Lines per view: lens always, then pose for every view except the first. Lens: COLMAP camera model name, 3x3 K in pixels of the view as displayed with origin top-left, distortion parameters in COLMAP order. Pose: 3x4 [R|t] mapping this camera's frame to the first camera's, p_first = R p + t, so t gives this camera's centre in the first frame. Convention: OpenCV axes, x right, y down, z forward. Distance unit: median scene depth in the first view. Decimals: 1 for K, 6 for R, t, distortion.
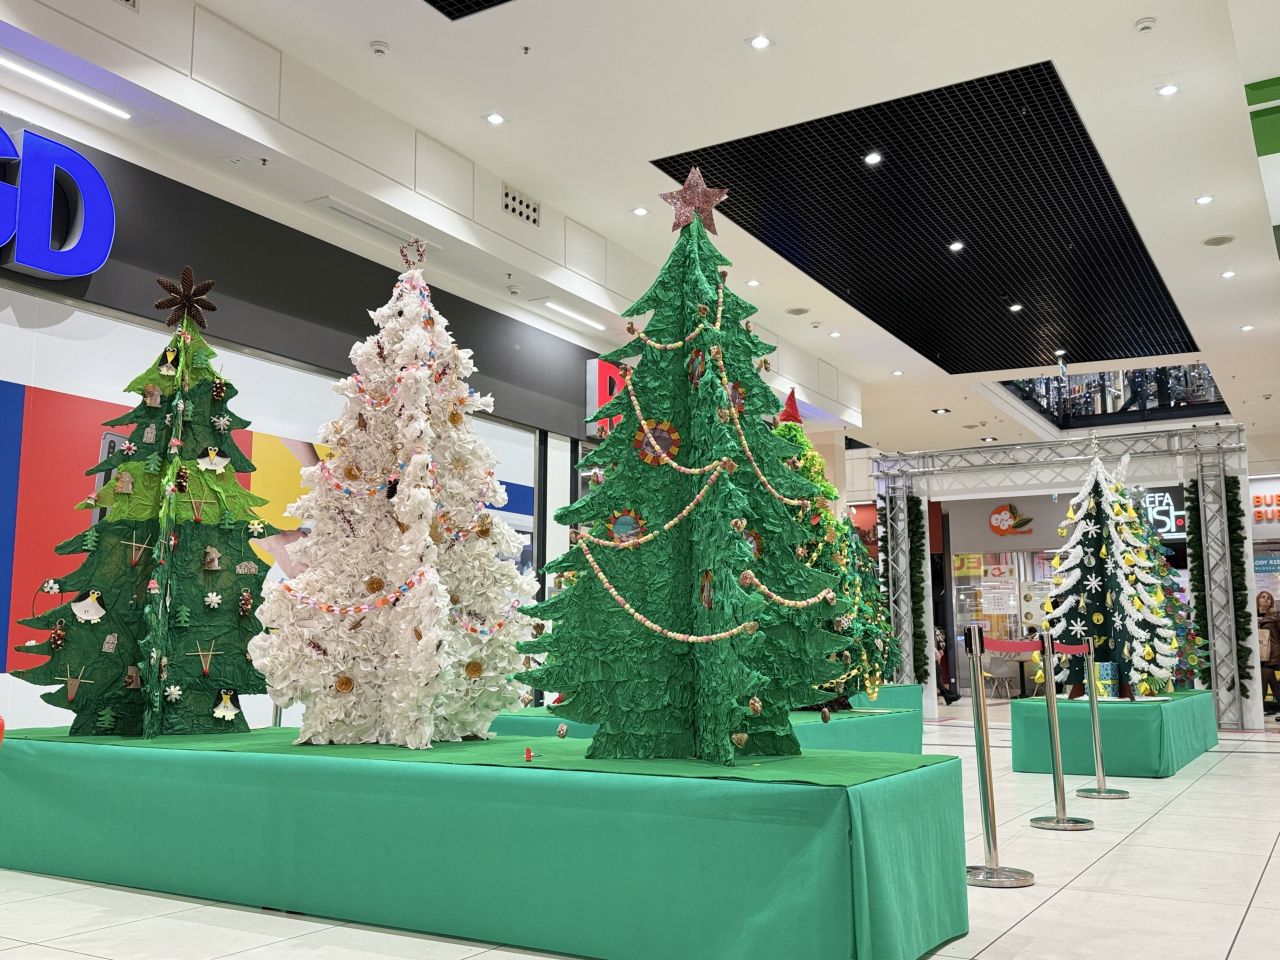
lens RADIAL K [[1157.6, 0, 592.5], [0, 1157.6, 488.0], [0, 0, 1]] dist [0.005011, -0.042180]
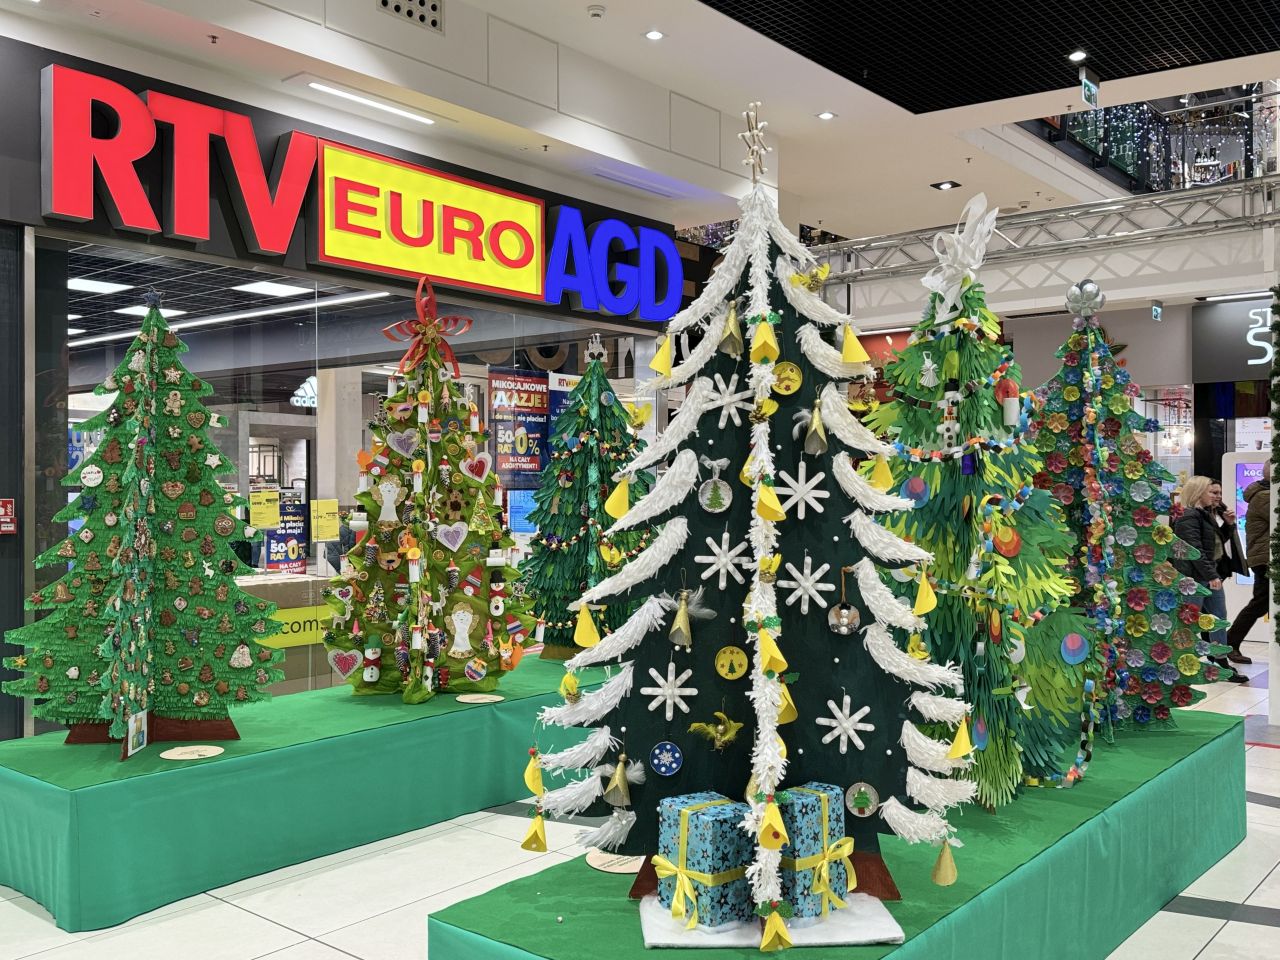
lens RADIAL K [[1166.1, 0, 645.1], [0, 1166.1, 485.6], [0, 0, 1]] dist [0.057682, 0.000000]
pose [[0.994401, -0.007256, -0.105425, 0.258855], [0.022004, 0.989991, 0.139405, 0.006858], [0.103358, -0.140945, 0.984607, 0.383931]]
